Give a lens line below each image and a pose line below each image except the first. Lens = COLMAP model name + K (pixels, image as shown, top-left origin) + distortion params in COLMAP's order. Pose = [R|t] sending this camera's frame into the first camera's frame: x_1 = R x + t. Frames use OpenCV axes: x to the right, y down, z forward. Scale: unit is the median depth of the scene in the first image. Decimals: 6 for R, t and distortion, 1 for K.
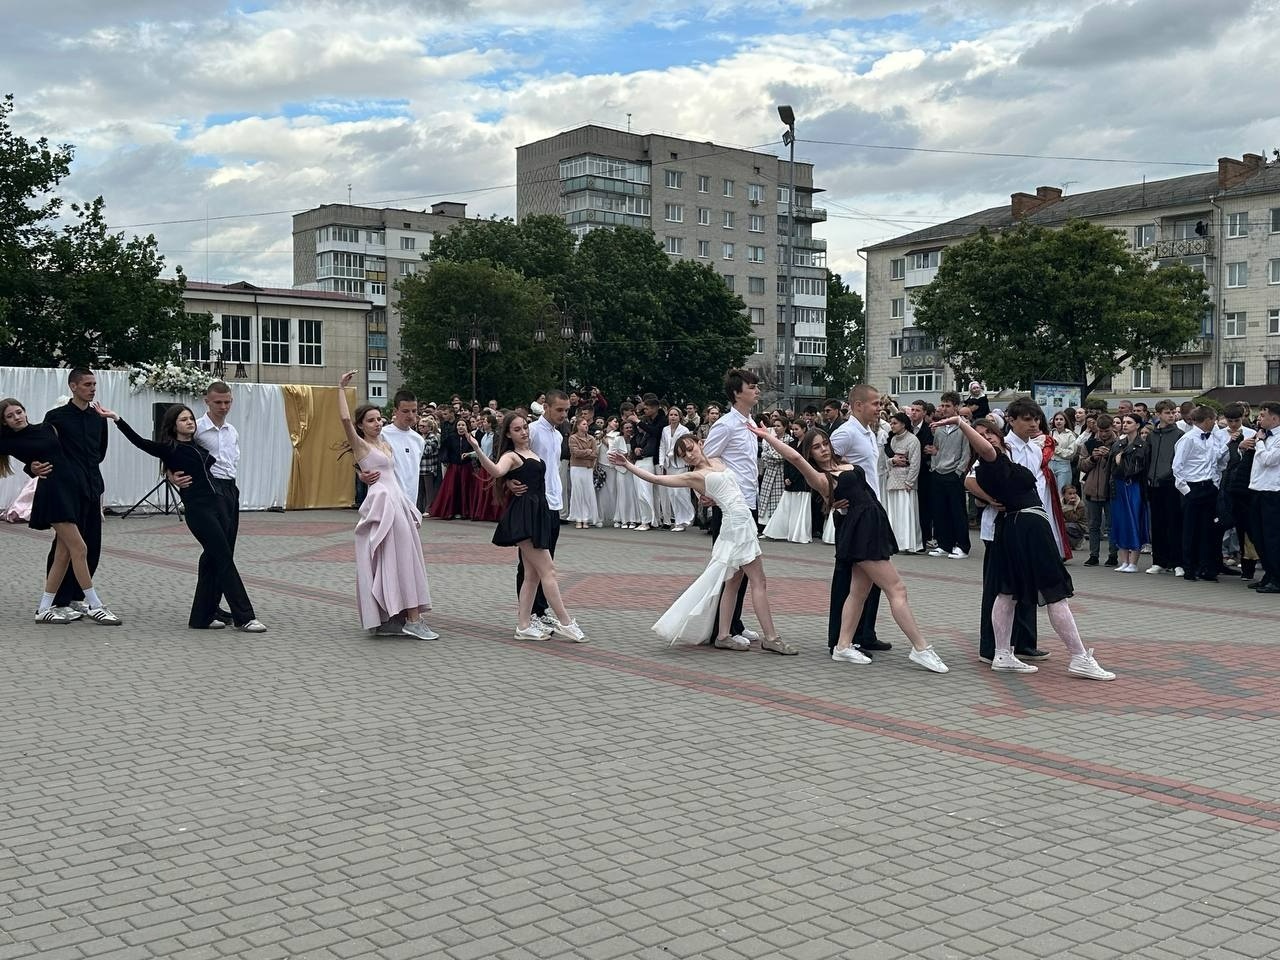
lens RADIAL K [[1375.6, 0, 651.8], [0, 1375.6, 471.3], [0, 0, 1]] dist [0.205650, -0.422157]
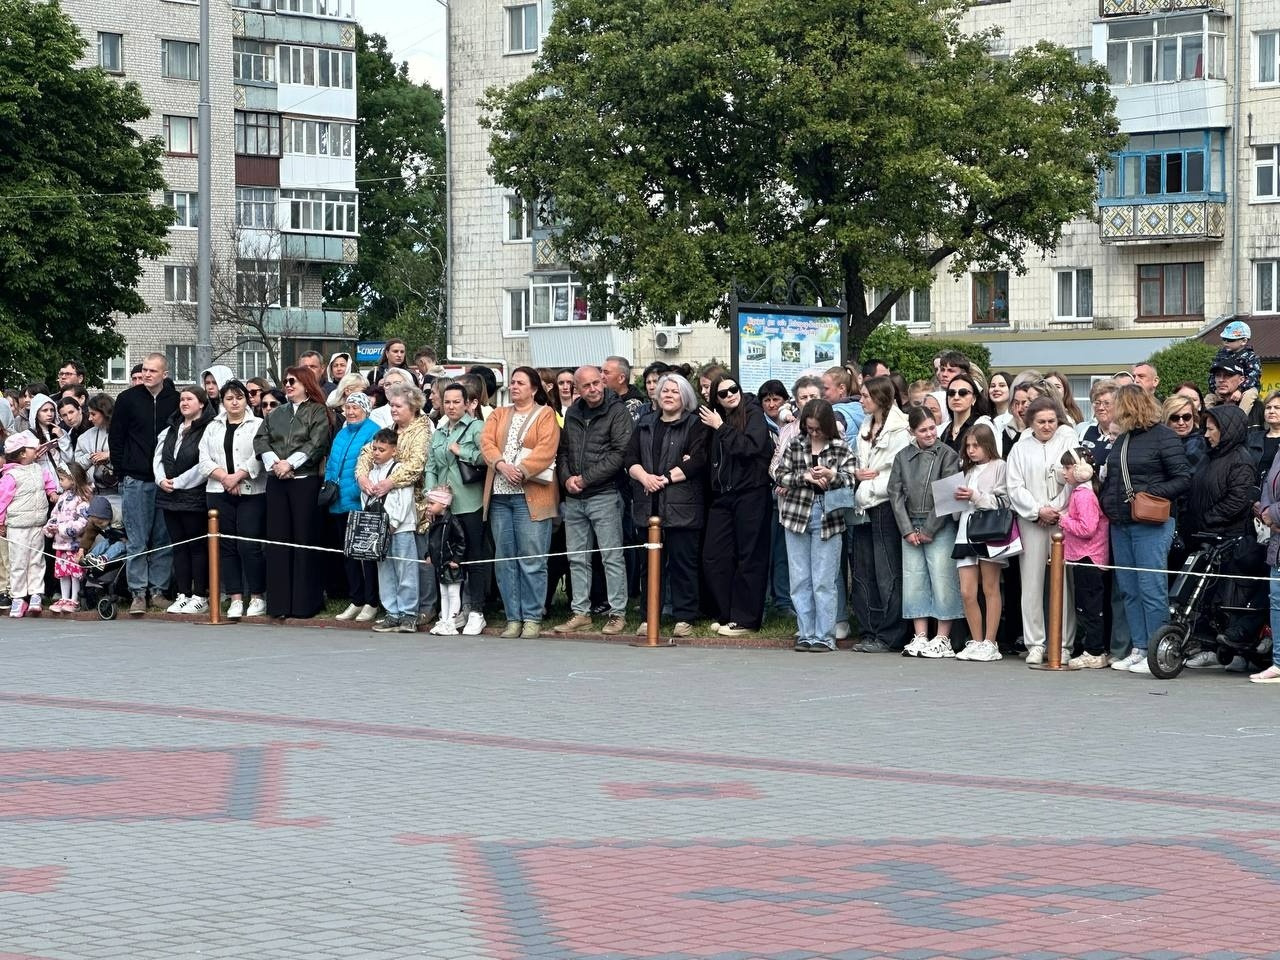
lens RADIAL K [[3485.9, 0, 610.4], [0, 3485.9, 477.1], [0, 0, 1]] dist [-0.120218, 5.464217]
pose [[0.981706, -0.009743, 0.190155, 0.055667], [0.012313, 0.999848, -0.012338, 0.009214], [-0.190006, 0.014453, 0.981676, -0.230577]]
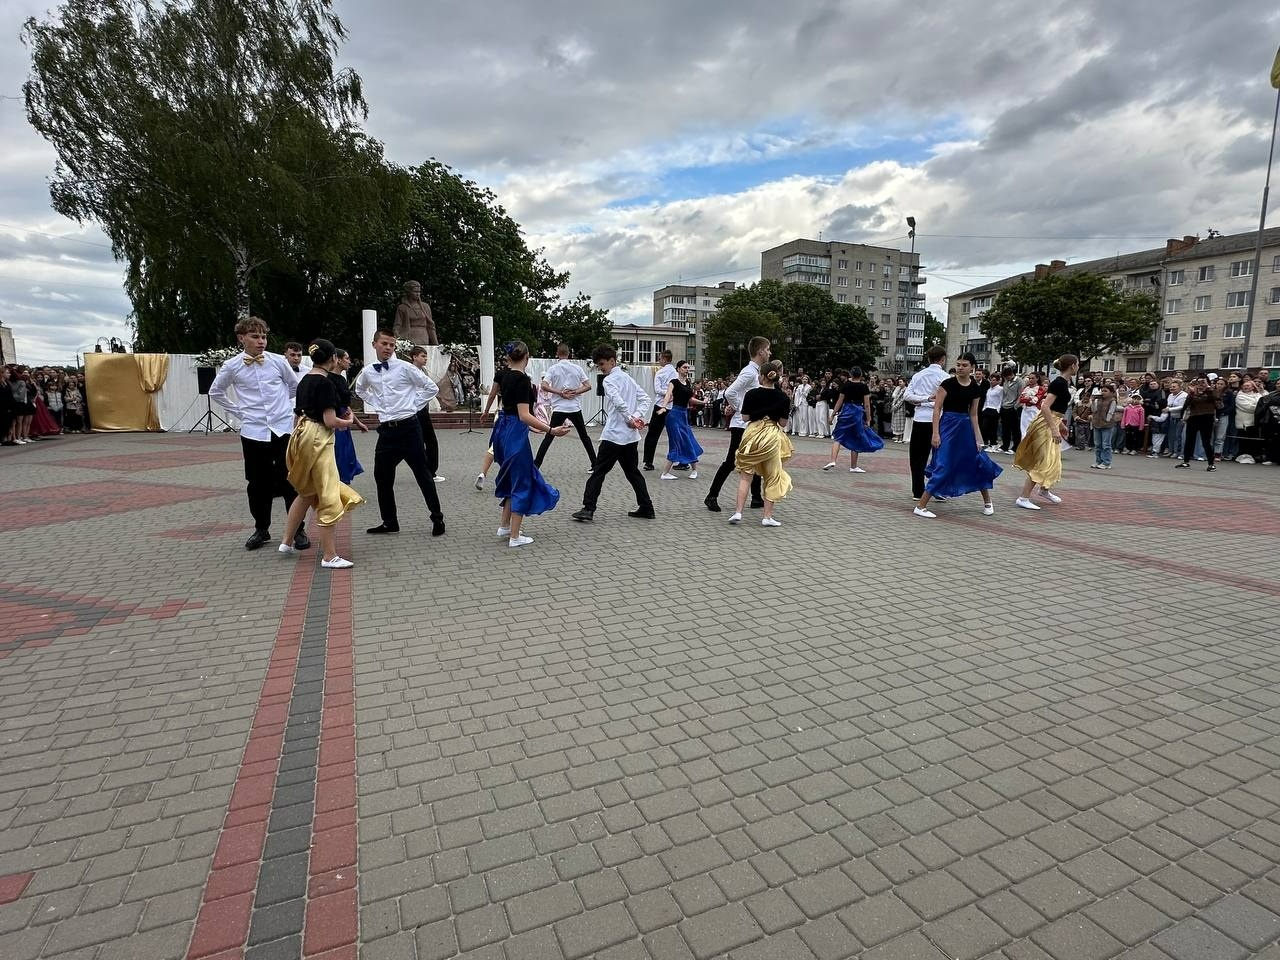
lens RADIAL K [[668.5, 0, 638.0], [0, 668.5, 475.6], [0, 0, 1]] dist [-0.002701, -0.000365]
pose [[0.963585, 0.036371, -0.264916, -0.026125], [-0.012535, 0.995761, 0.091117, 0.034317], [0.267107, -0.084478, 0.959957, -0.007526]]
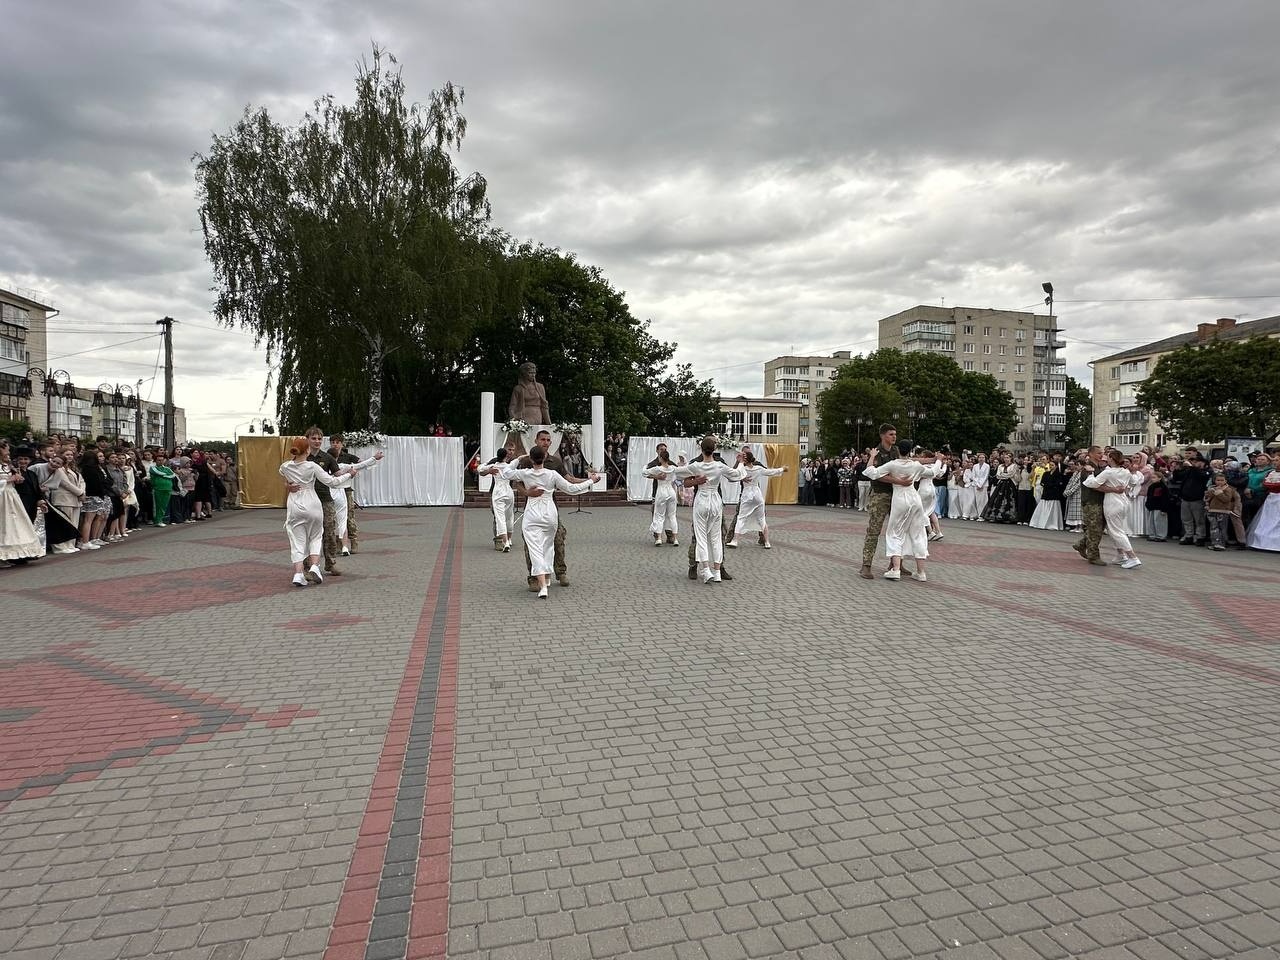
lens RADIAL K [[683.5, 0, 636.7], [0, 683.5, 478.2], [0, 0, 1]] dist [-0.003091, 0.000605]
pose [[0.908117, 0.011885, -0.418548, -0.036111], [-0.017205, 0.999812, -0.008940, 0.004469], [0.418363, 0.015320, 0.908150, 0.008987]]
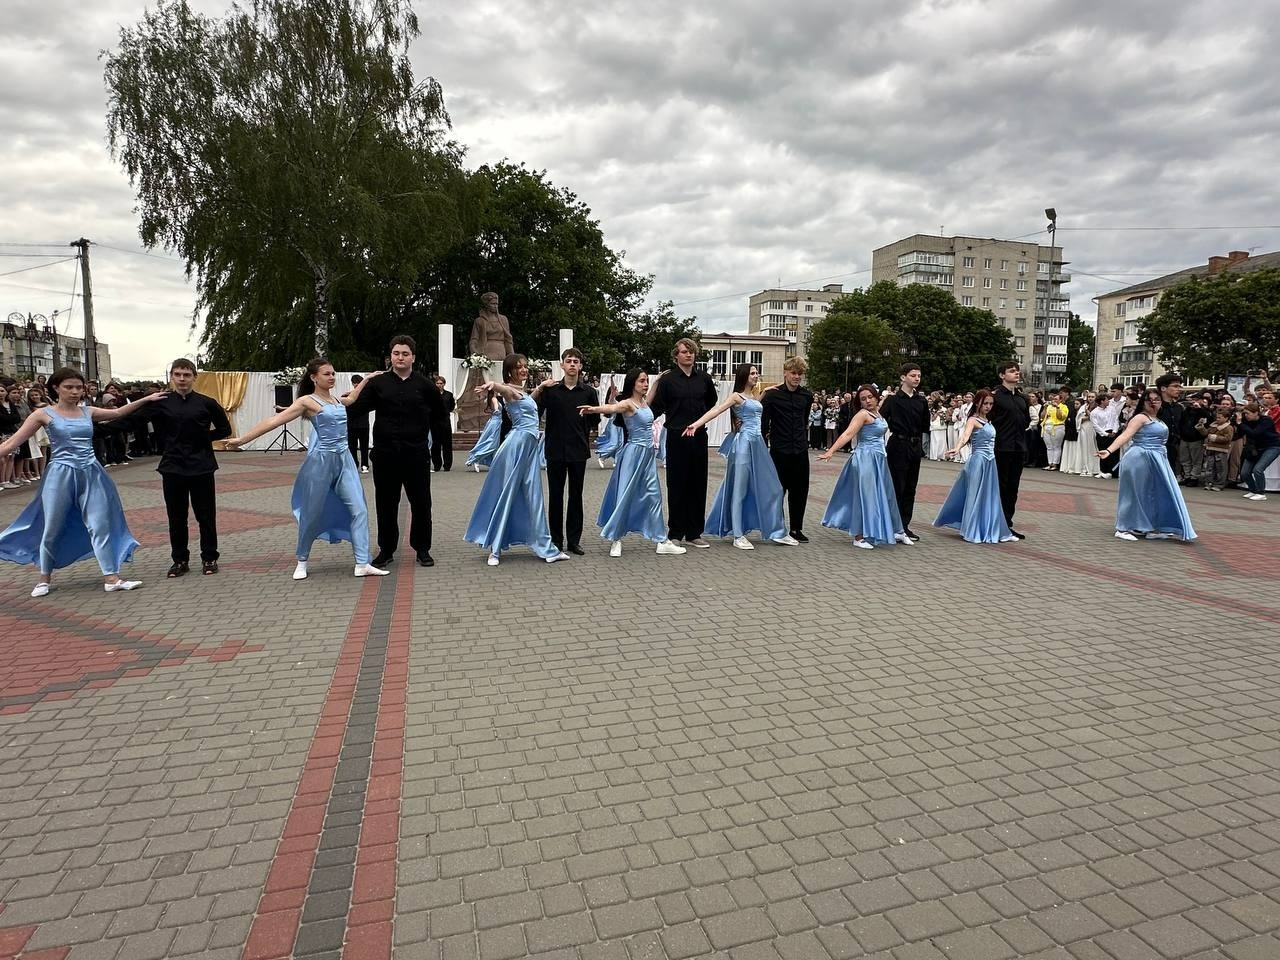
lens RADIAL K [[735.9, 0, 635.7], [0, 735.9, 477.4], [0, 0, 1]] dist [-0.005069, 0.001311]
pose [[0.921490, 0.041198, -0.386211, -0.022288], [-0.017566, 0.997762, 0.064520, 0.019711], [0.388004, -0.052670, 0.920151, 0.002856]]
